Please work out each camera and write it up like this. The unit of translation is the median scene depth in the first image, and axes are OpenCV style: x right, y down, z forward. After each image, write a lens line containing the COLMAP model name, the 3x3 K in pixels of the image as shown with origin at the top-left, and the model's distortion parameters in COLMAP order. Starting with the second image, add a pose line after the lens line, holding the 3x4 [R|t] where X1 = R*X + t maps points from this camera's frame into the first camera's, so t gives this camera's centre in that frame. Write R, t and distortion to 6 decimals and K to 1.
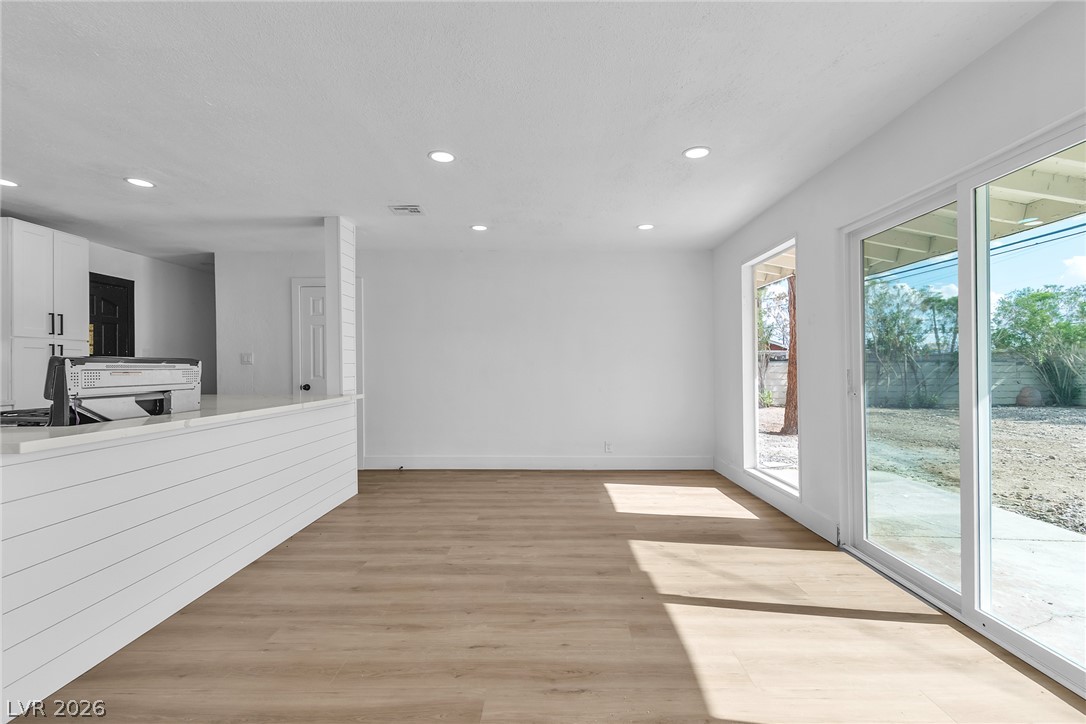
lens RADIAL K [[484.1, 0, 544.0], [0, 484.1, 367.6], [0, 0, 1]] dist [0.004538, -0.003052]
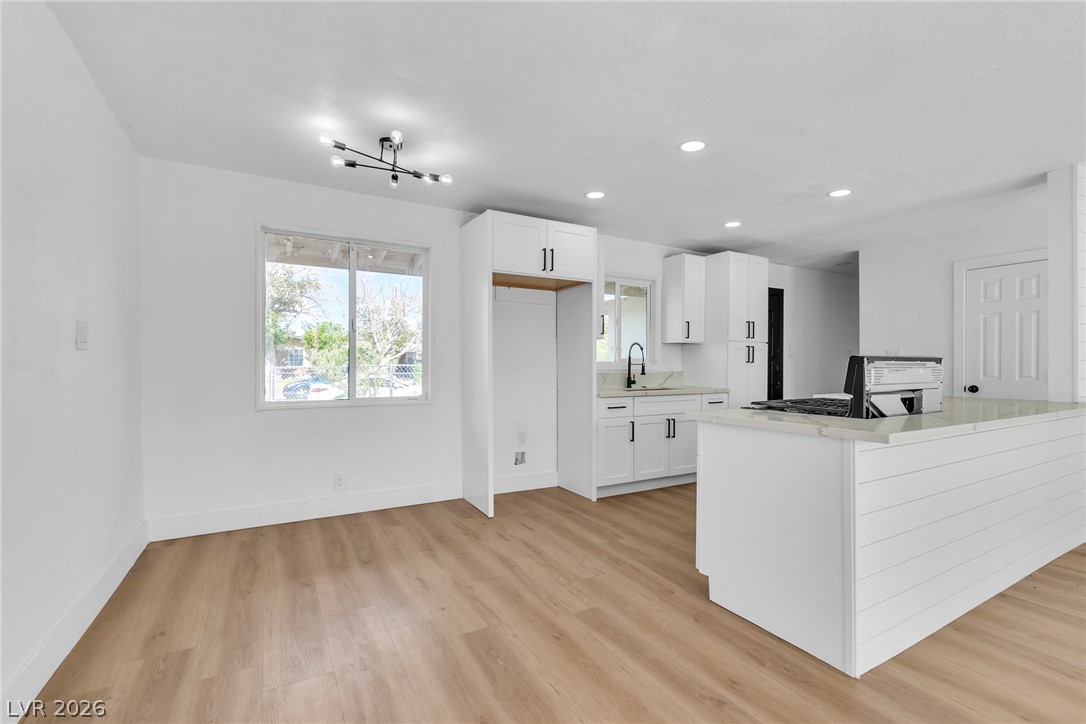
lens RADIAL K [[484.1, 0, 552.9], [0, 484.1, 366.6], [0, 0, 1]] dist [0.004538, -0.003052]
pose [[0.505617, 0.006081, -0.862736, -0.264118], [-0.002558, 0.999981, 0.005550, -0.001621], [0.862754, -0.000599, 0.505623, -0.110578]]
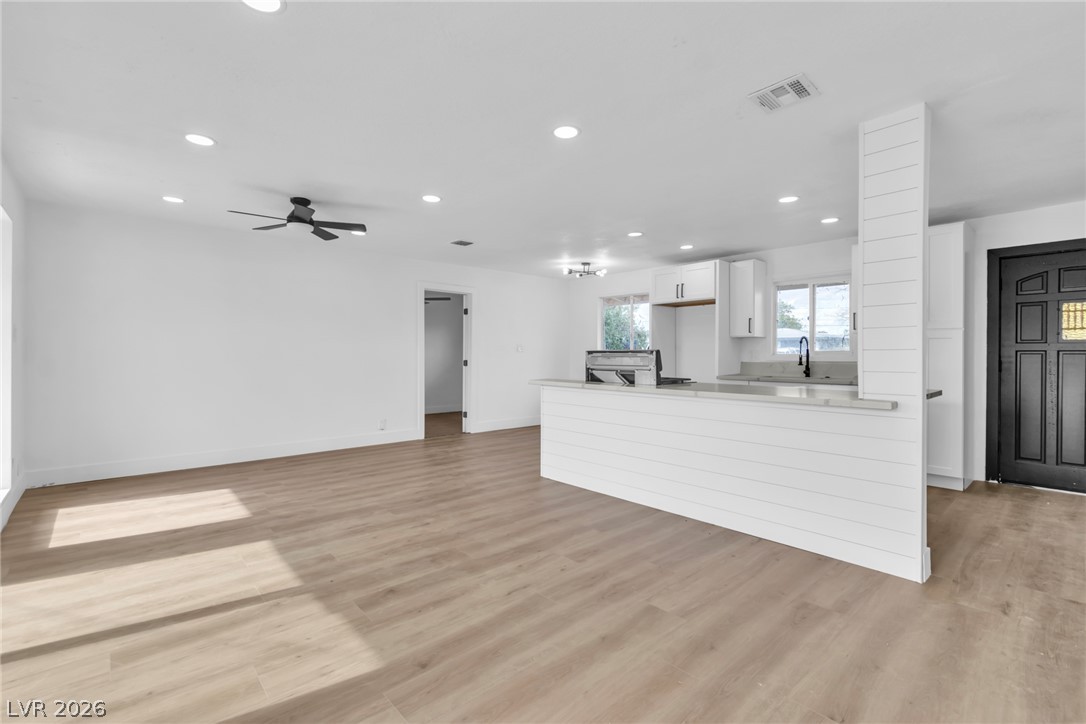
lens RADIAL K [[484.1, 0, 539.8], [0, 484.1, 353.8], [0, 0, 1]] dist [0.004538, -0.003052]
pose [[-0.737534, -0.004740, -0.675294, 0.472329], [-0.002420, 0.999987, -0.004376, 0.001684], [0.675306, -0.001593, -0.737536, 1.693049]]
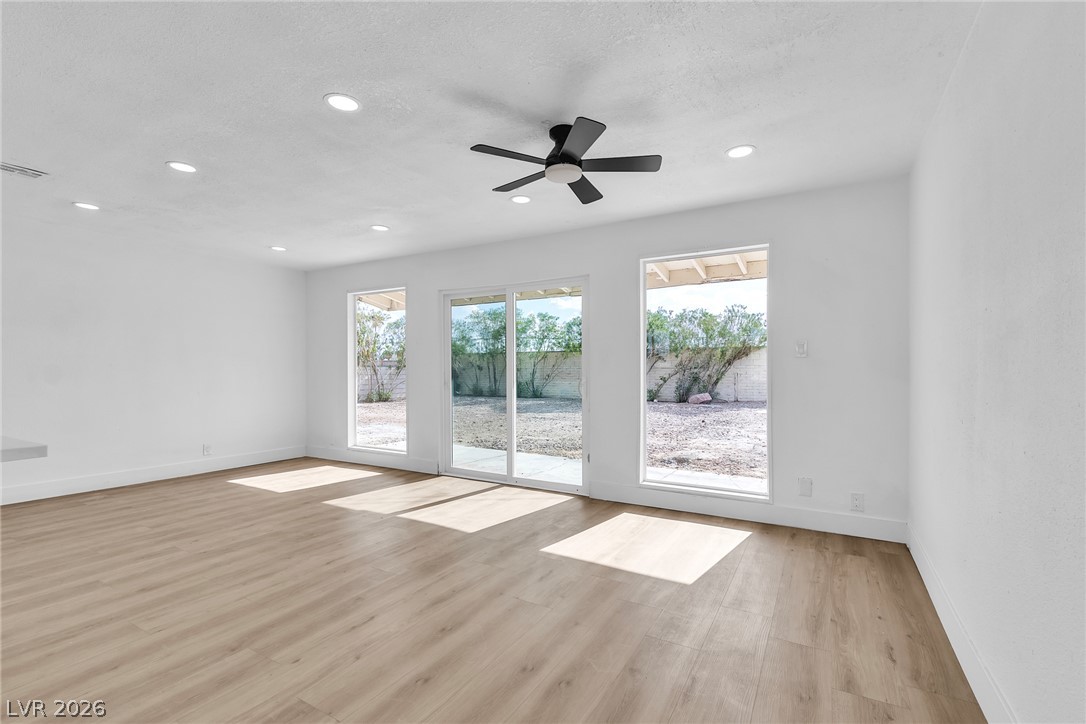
lens RADIAL K [[484.1, 0, 552.5], [0, 484.1, 369.4], [0, 0, 1]] dist [0.004538, -0.003052]
pose [[0.482825, 0.005136, 0.875702, -0.747012], [-0.002936, 0.999987, -0.004246, 0.001303], [-0.875712, -0.000521, 0.482834, -0.195157]]
